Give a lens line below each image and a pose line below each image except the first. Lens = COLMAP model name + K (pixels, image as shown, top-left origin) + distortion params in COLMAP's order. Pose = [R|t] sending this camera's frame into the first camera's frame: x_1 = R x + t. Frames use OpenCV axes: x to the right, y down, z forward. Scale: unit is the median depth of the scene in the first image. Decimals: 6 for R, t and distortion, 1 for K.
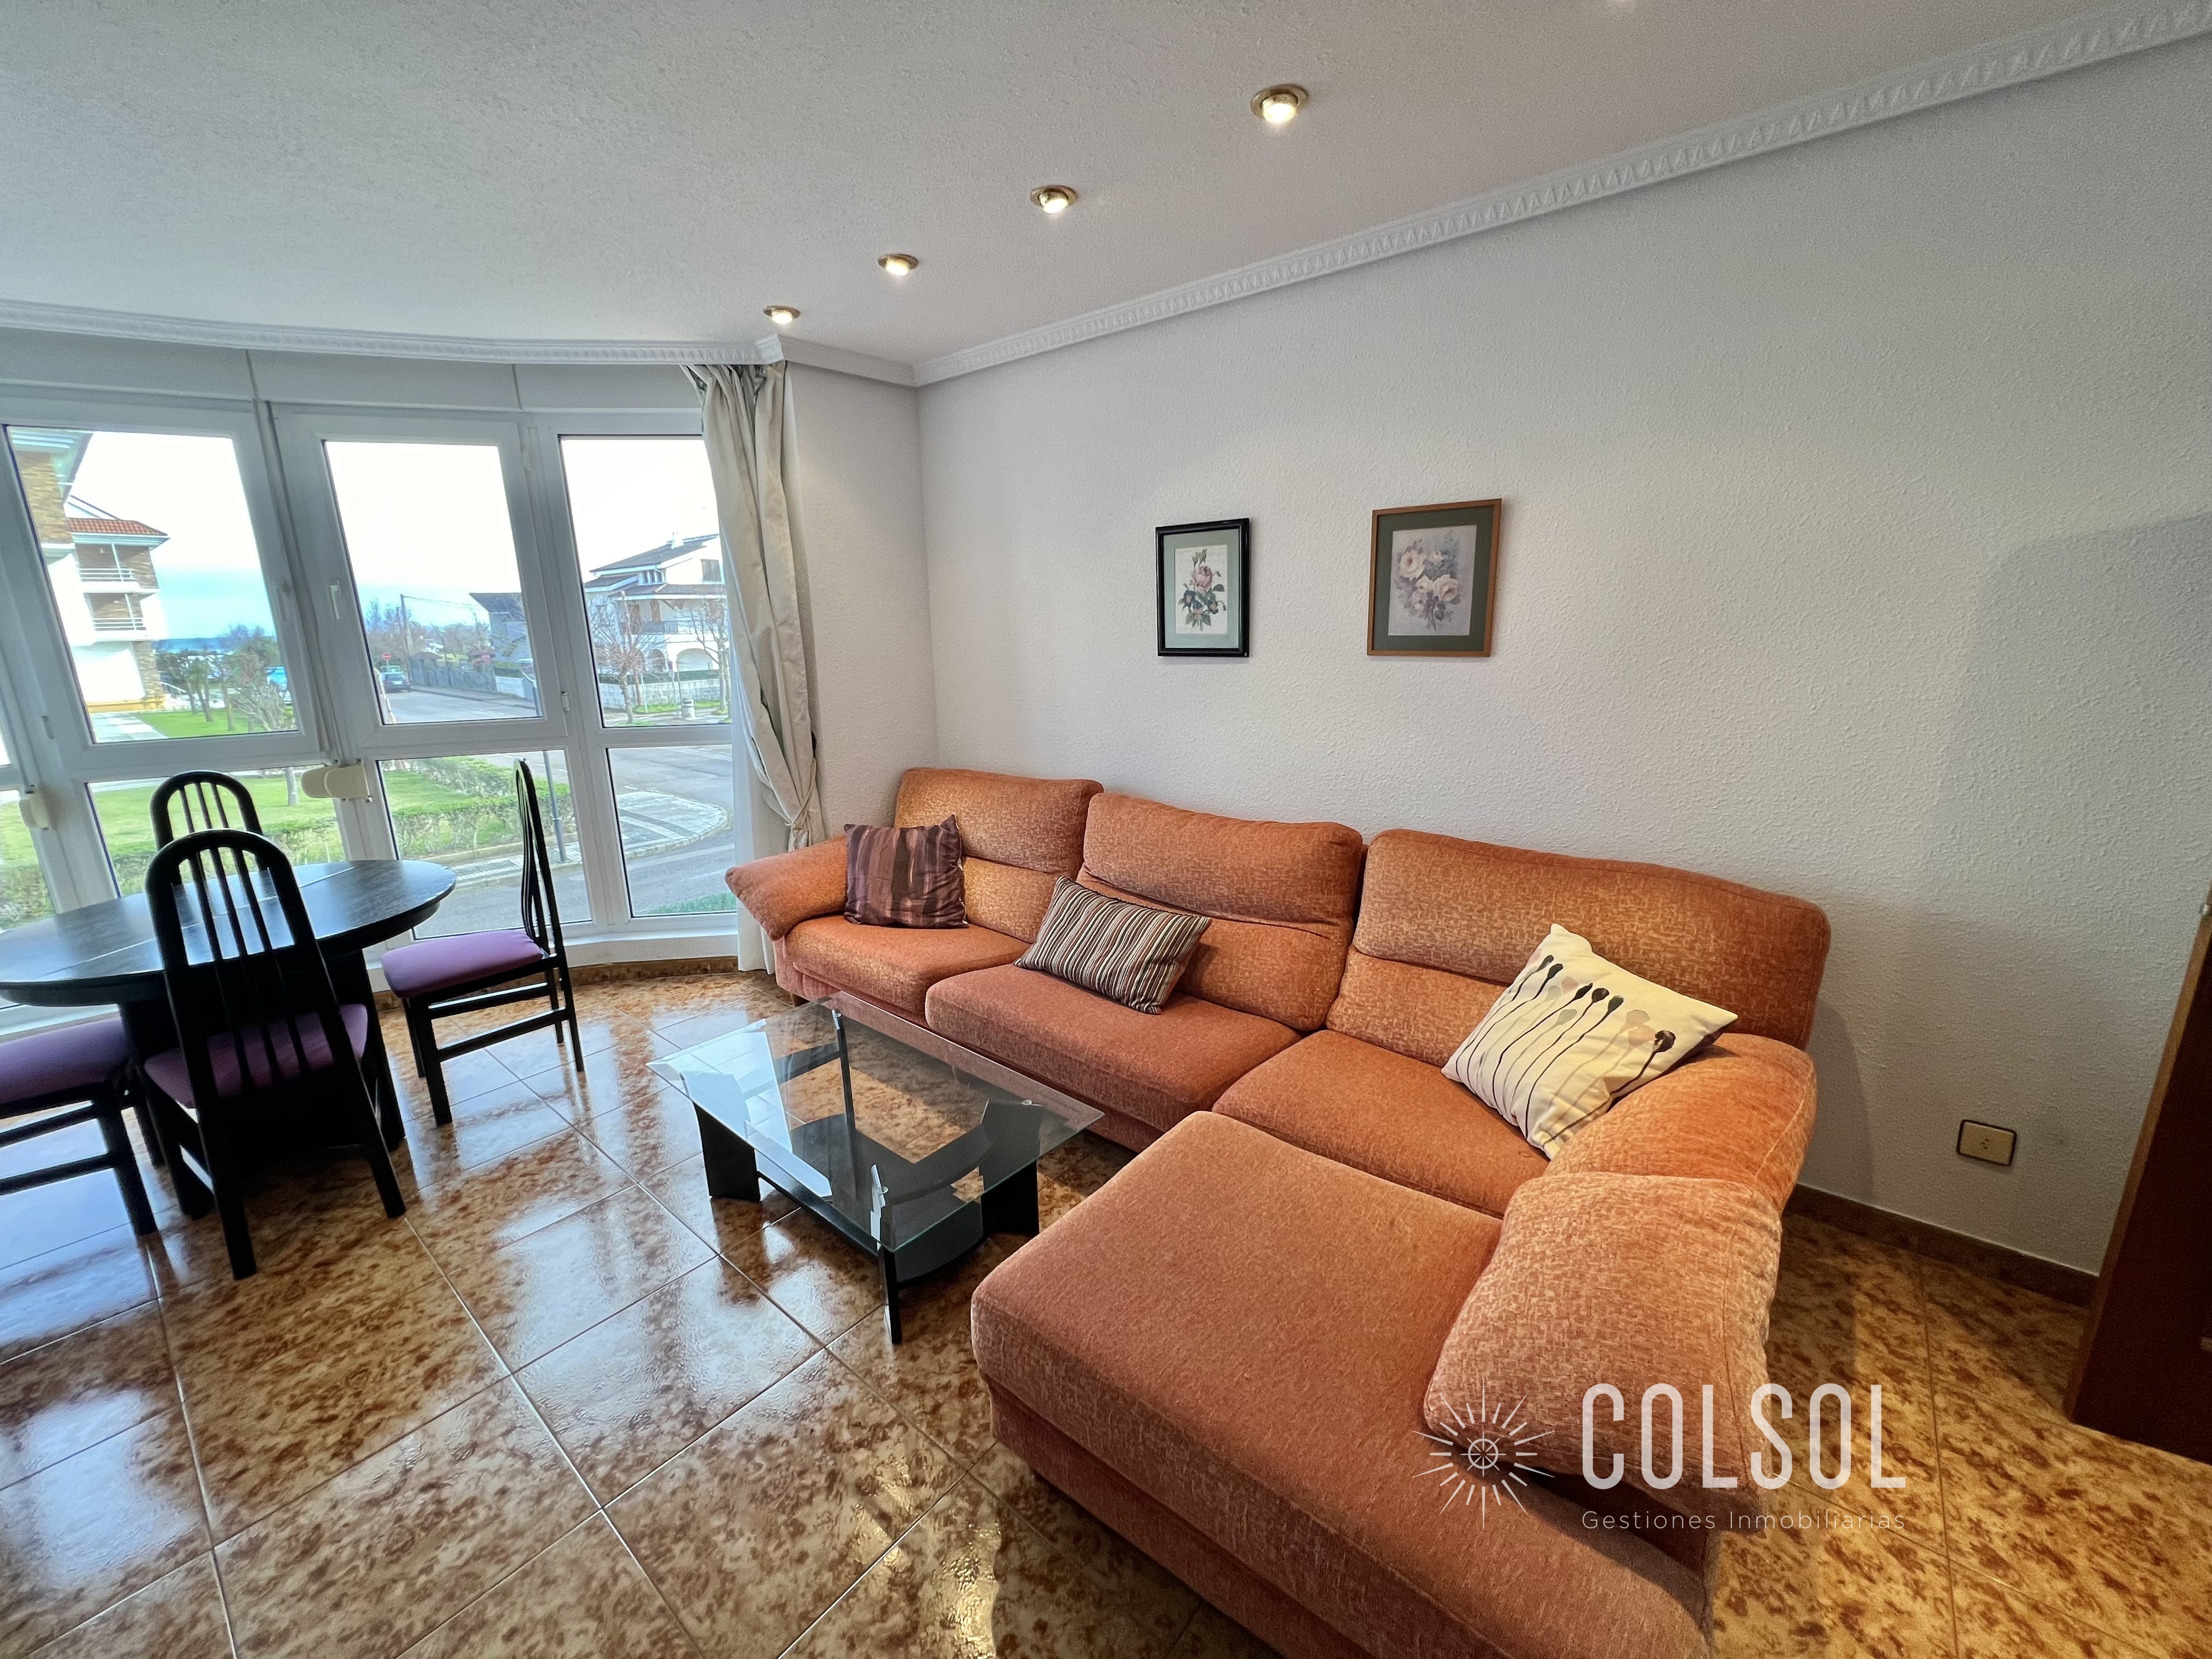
lens RADIAL K [[882.9, 0, 1093.8], [0, 882.9, 828.8], [0, 0, 1]] dist [-0.001528, -0.000029]
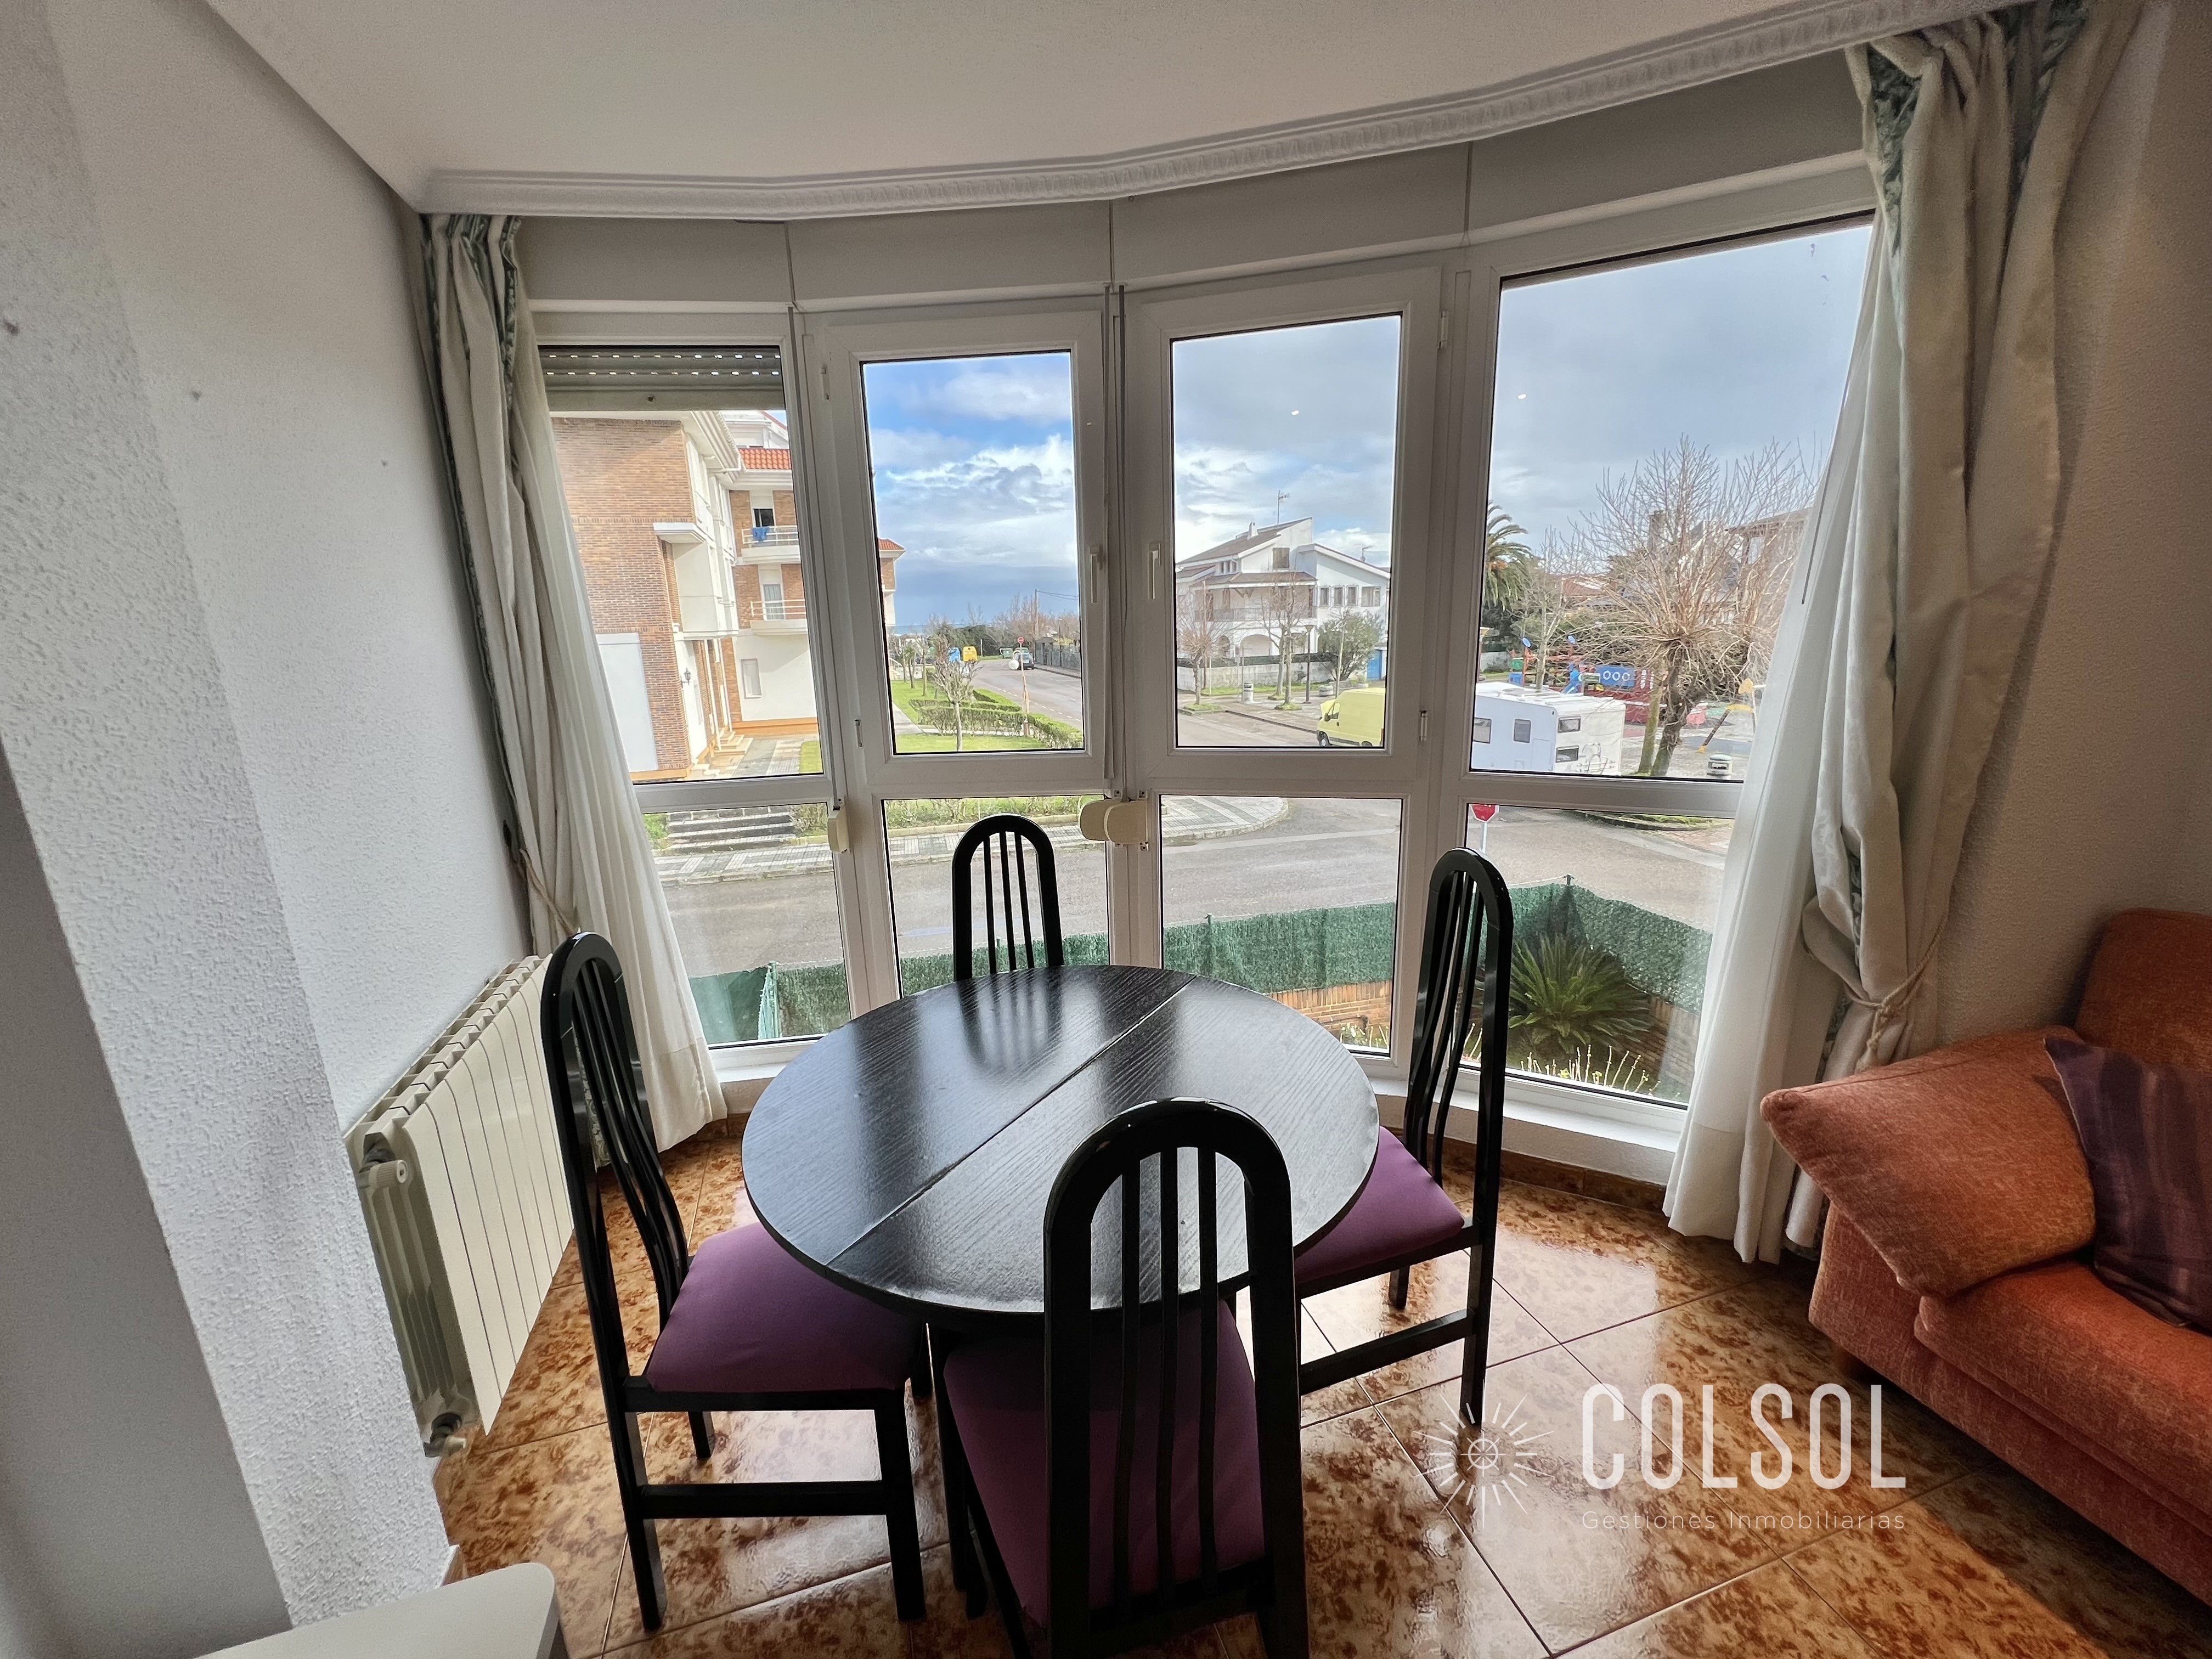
lens RADIAL K [[882.9, 0, 1093.8], [0, 882.9, 828.8], [0, 0, 1]] dist [-0.001528, -0.000029]
pose [[0.835847, 0.120709, -0.535527, -0.080155], [-0.112816, 0.992474, 0.047623, -0.013334], [0.537245, 0.020610, 0.843174, 0.061521]]
